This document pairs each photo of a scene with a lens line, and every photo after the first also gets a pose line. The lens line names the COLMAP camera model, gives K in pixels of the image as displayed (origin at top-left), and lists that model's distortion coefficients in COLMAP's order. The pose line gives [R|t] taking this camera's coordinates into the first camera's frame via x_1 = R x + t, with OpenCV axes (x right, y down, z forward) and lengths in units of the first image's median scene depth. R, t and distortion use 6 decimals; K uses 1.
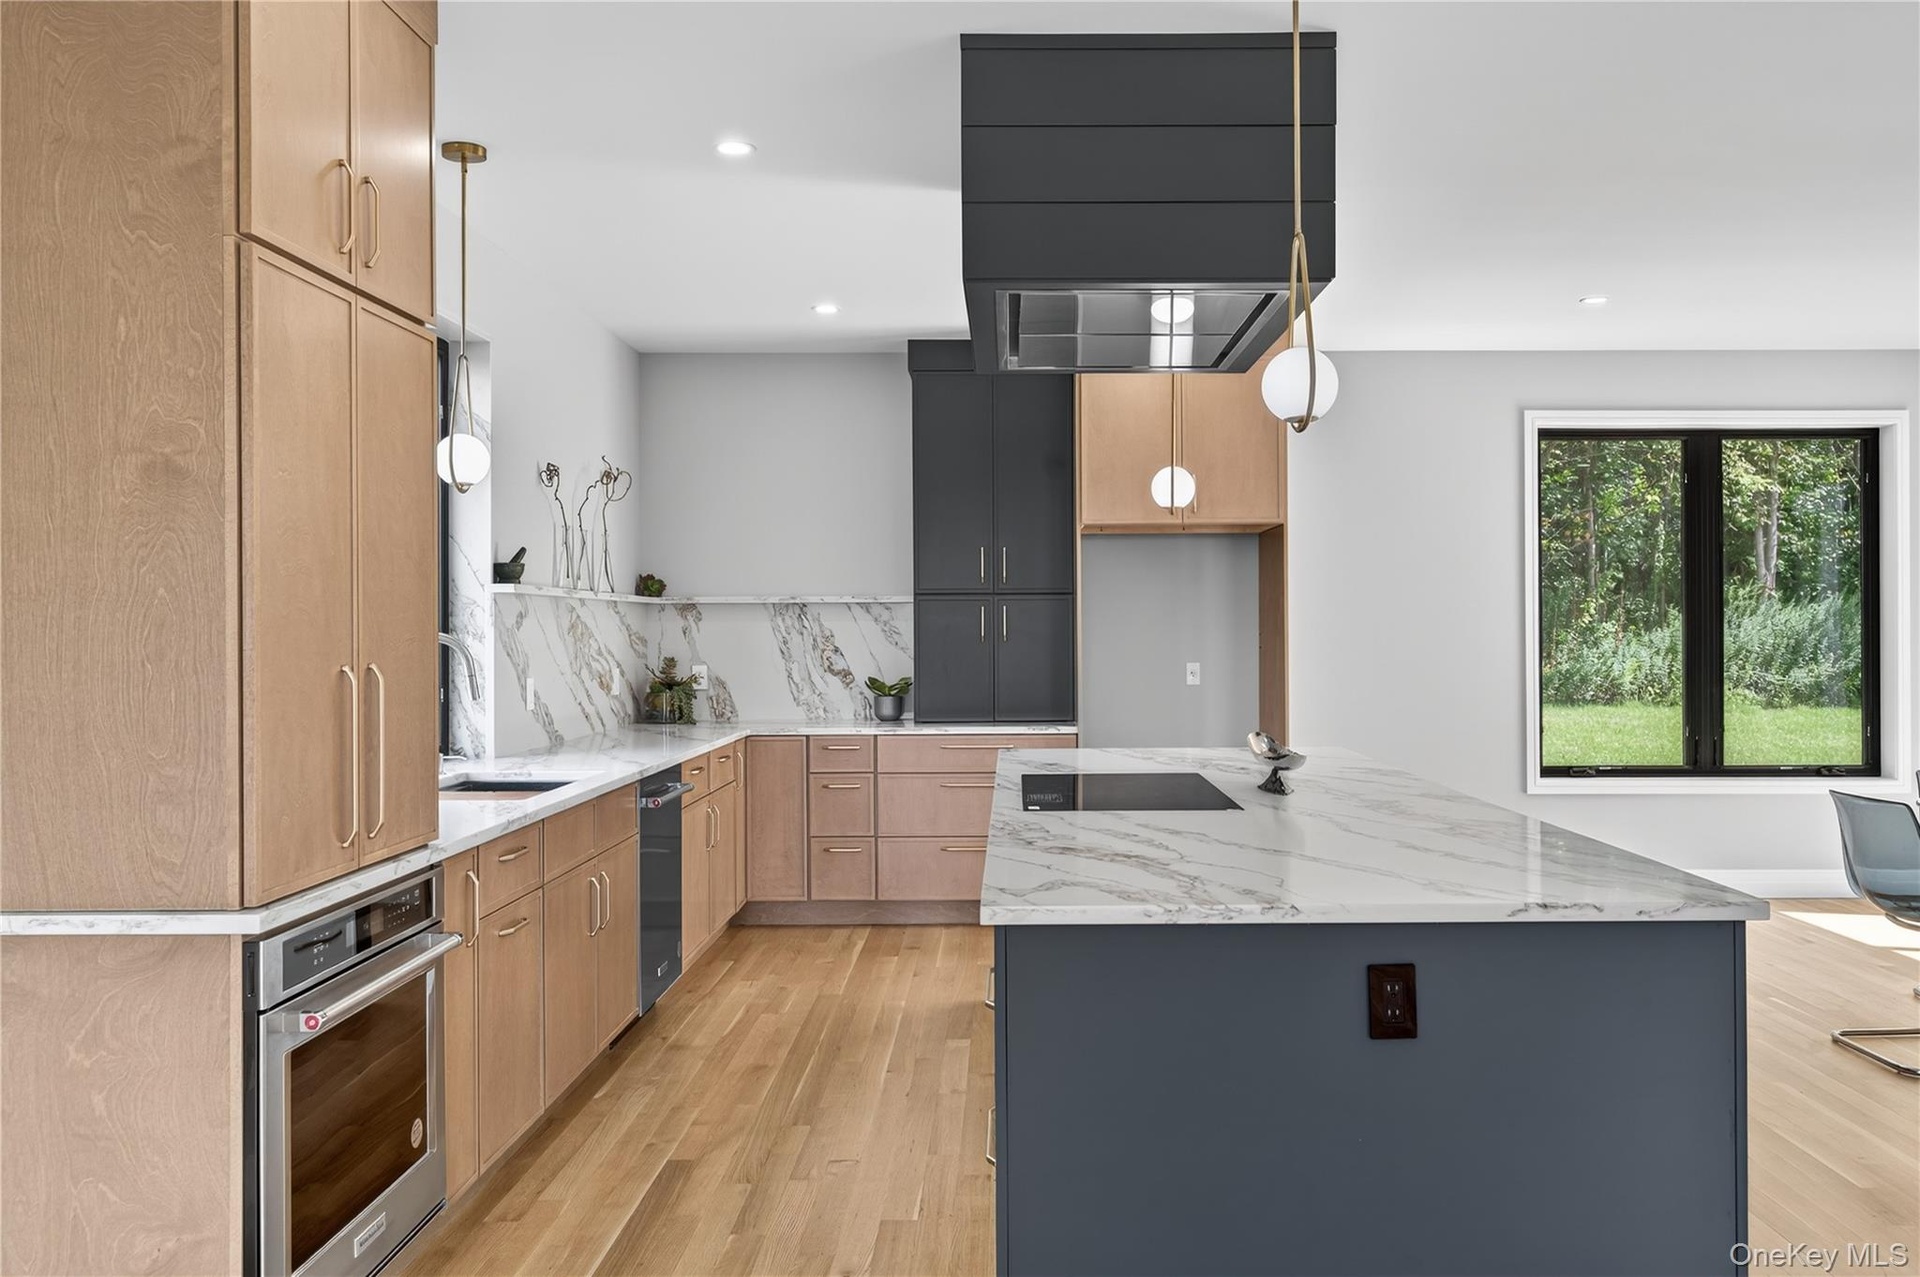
lens RADIAL K [[1554.8, 0, 960.0], [0, 1554.8, 638.5], [0, 0, 1]] dist [0.005506, 0.004467]
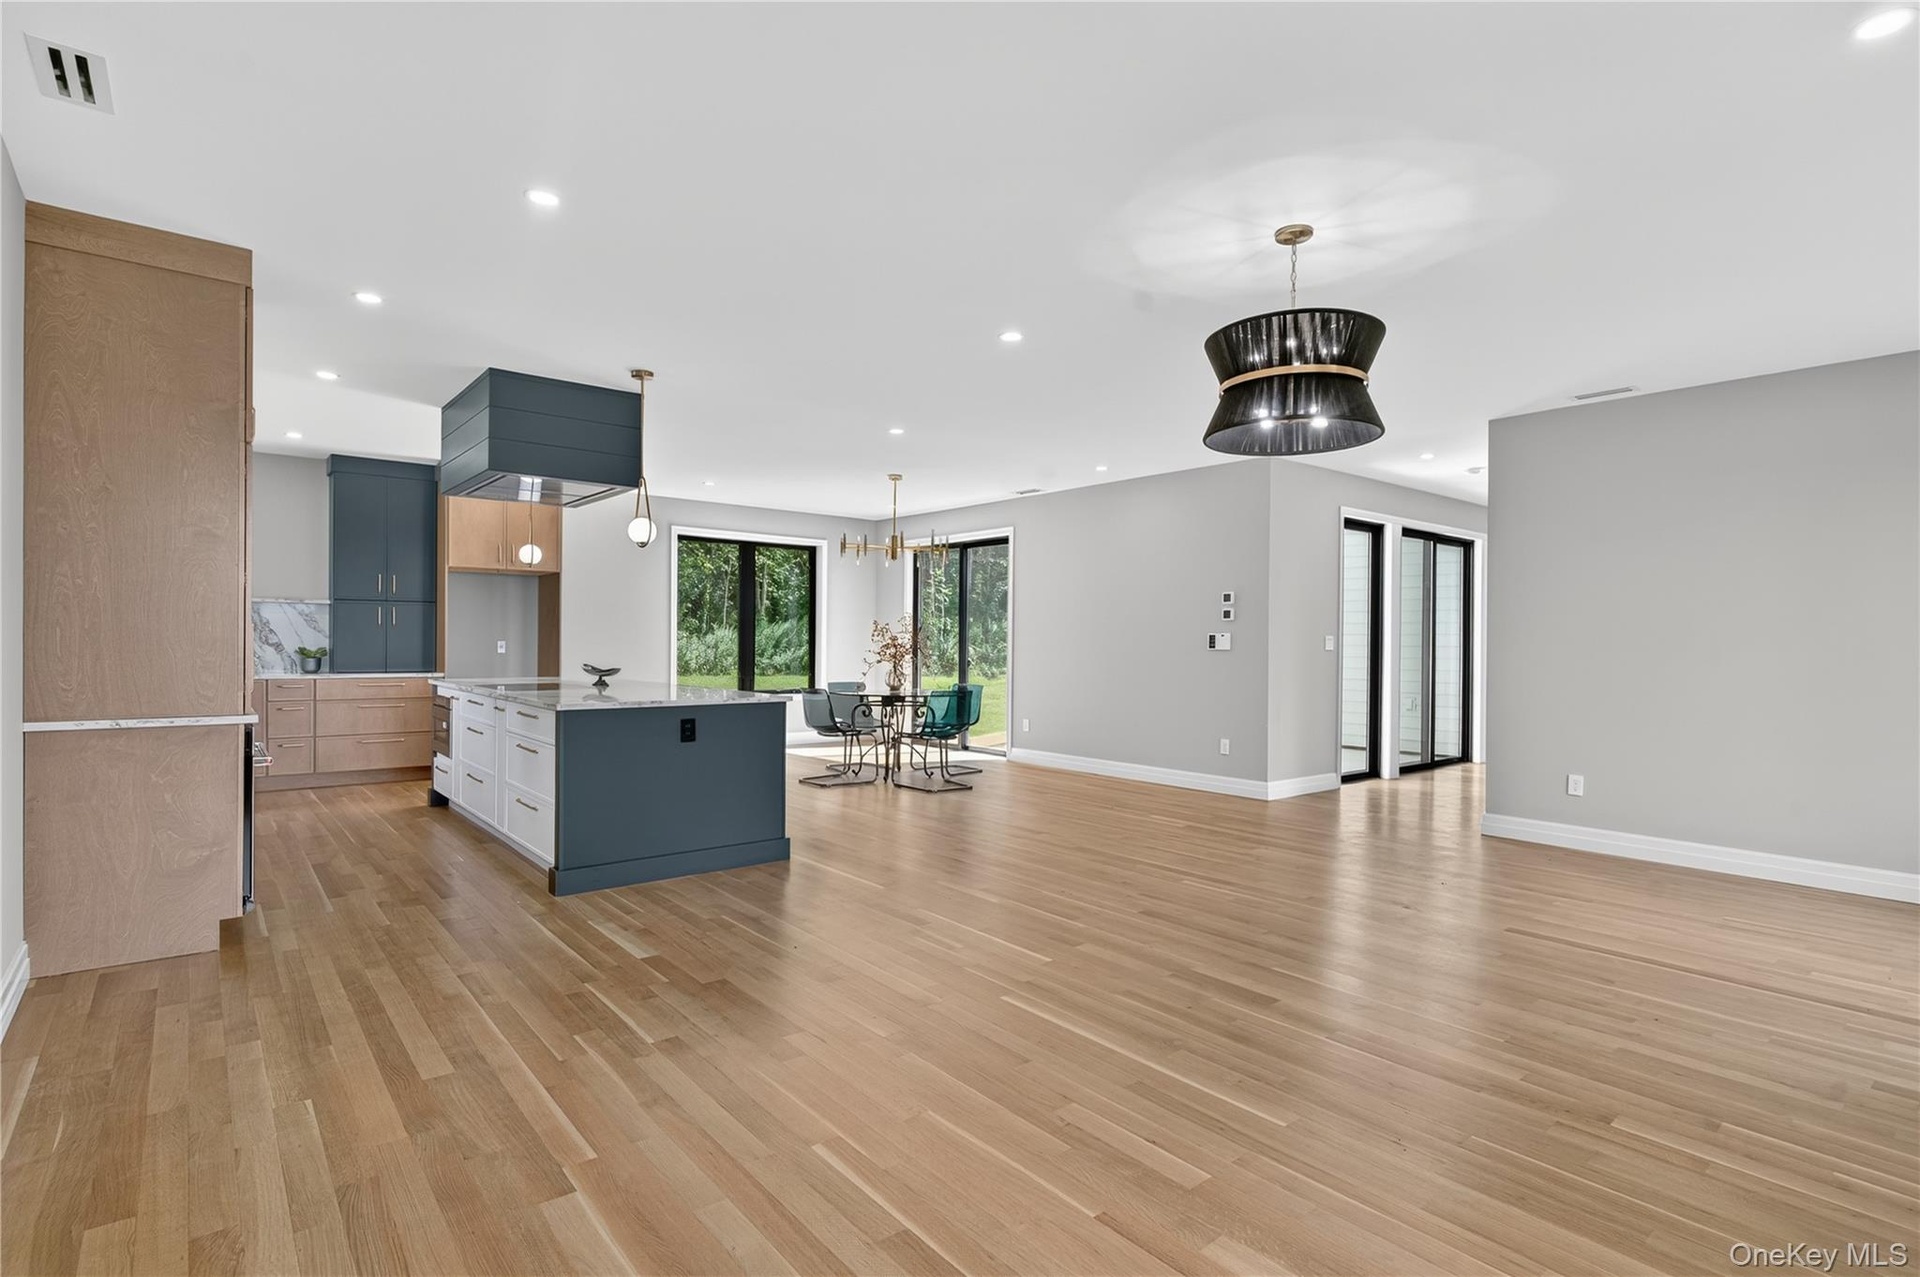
lens RADIAL K [[919.5, 0, 960.0], [0, 919.5, 638.5], [0, 0, 1]] dist [0.002018, 0.001008]
pose [[0.769412, 0.014775, 0.638582, -0.143651], [-0.013099, 0.999887, -0.007352, 0.013439], [-0.638619, -0.002708, 0.769518, -0.234228]]
